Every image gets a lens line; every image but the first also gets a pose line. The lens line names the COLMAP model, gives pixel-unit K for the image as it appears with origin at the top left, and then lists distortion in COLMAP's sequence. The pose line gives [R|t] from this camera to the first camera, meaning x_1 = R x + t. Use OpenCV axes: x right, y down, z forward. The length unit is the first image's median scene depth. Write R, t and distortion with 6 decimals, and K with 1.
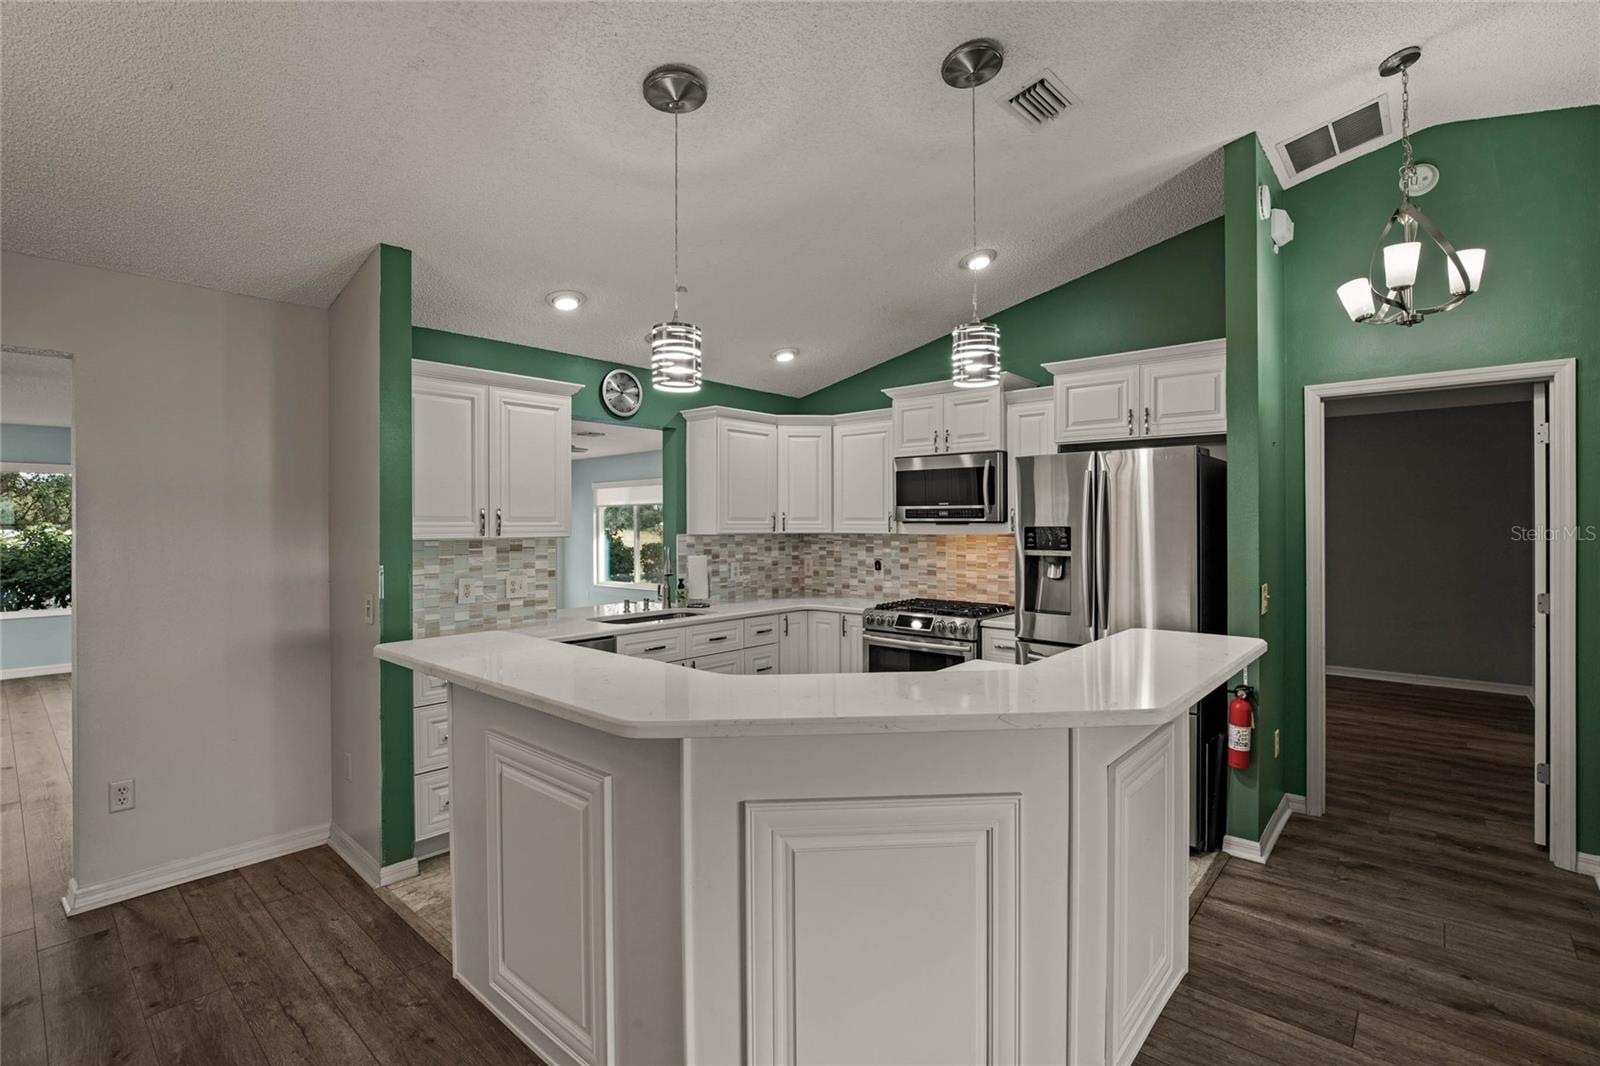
lens RADIAL K [[731.6, 0, 806.0], [0, 731.6, 525.2], [0, 0, 1]] dist [-0.029157, 0.009174]
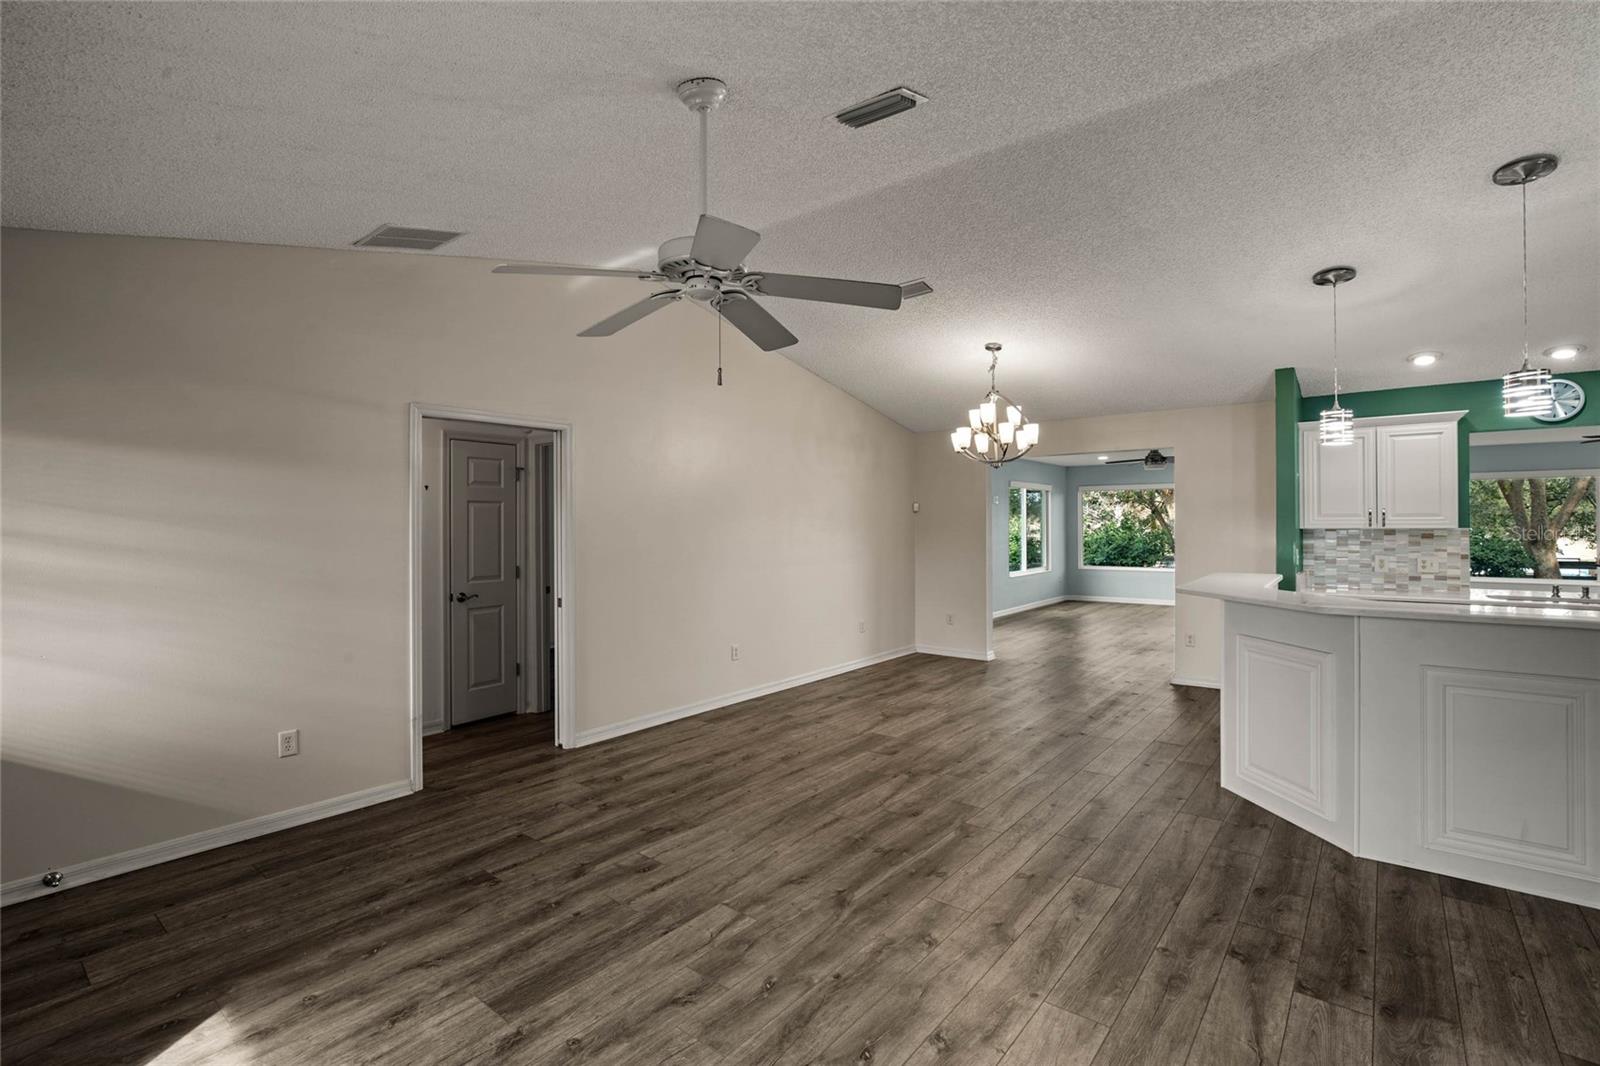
lens RADIAL K [[735.3, 0, 802.2], [0, 735.3, 519.6], [0, 0, 1]] dist [-0.026744, 0.007249]
pose [[0.046393, 0.001438, -0.998922, 0.750258], [0.004286, 0.999989, 0.001638, -0.005408], [0.998914, -0.004357, 0.046386, -0.189463]]
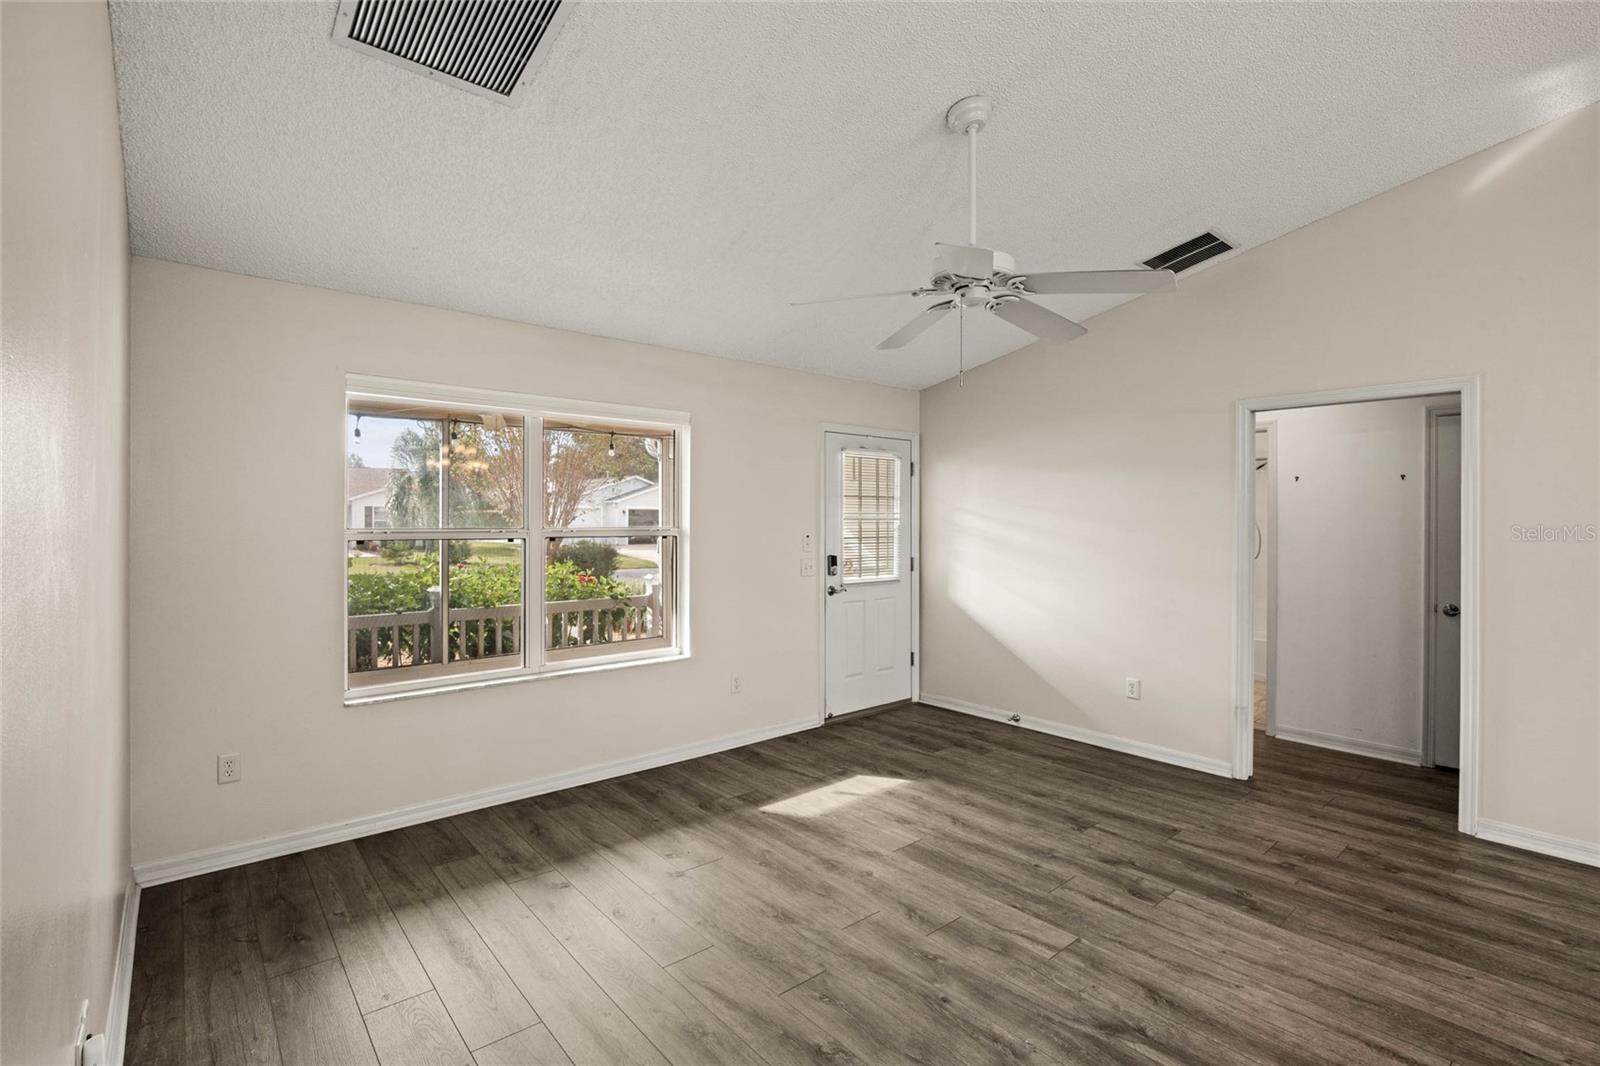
lens RADIAL K [[735.3, 0, 802.2], [0, 735.3, 519.6], [0, 0, 1]] dist [-0.026744, 0.007249]
pose [[-0.990822, 0.000278, 0.135173, 0.292924], [0.000515, 0.999998, 0.001723, -0.001200], [-0.135172, 0.001777, -0.990821, 0.317694]]
